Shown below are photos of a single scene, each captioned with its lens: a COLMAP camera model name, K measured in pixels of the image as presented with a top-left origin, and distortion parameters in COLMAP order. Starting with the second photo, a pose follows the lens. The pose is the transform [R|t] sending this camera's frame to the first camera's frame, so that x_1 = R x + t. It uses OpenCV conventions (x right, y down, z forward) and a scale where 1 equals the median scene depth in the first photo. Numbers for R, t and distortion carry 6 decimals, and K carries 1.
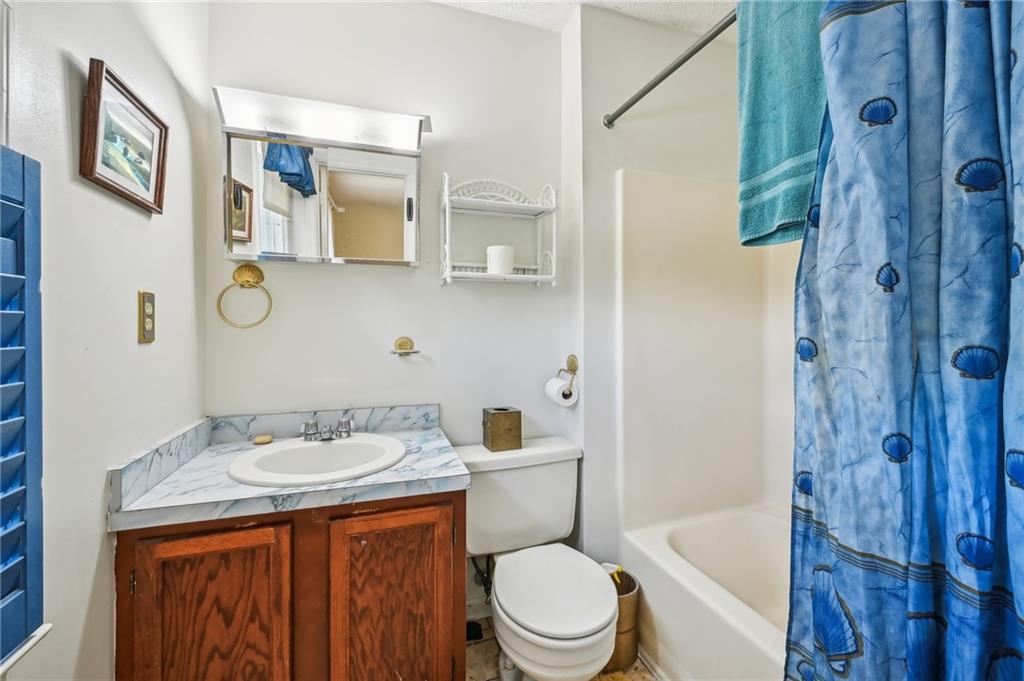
lens RADIAL K [[412.1, 0, 513.6], [0, 412.1, 333.3], [0, 0, 1]] dist [-0.000350, 0.000190]
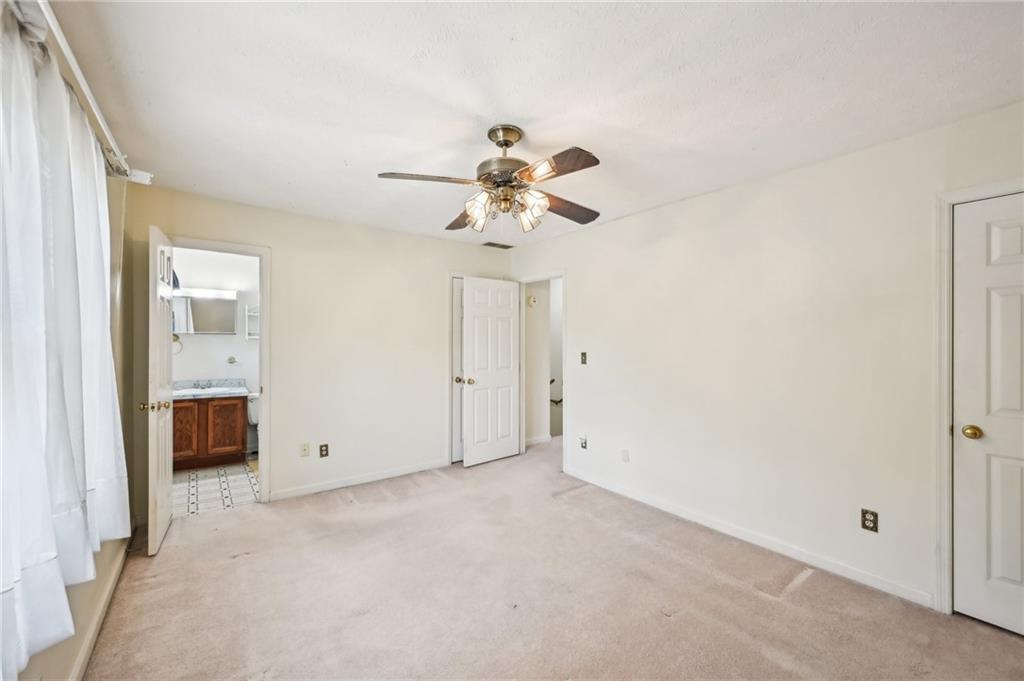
lens RADIAL K [[412.1, 0, 511.1], [0, 412.1, 345.7], [0, 0, 1]] dist [-0.000350, 0.000190]
pose [[0.954335, 0.004563, 0.298703, 1.209483], [-0.003846, 0.999988, -0.002988, -0.109362], [-0.298713, 0.001702, 0.954341, -3.820357]]
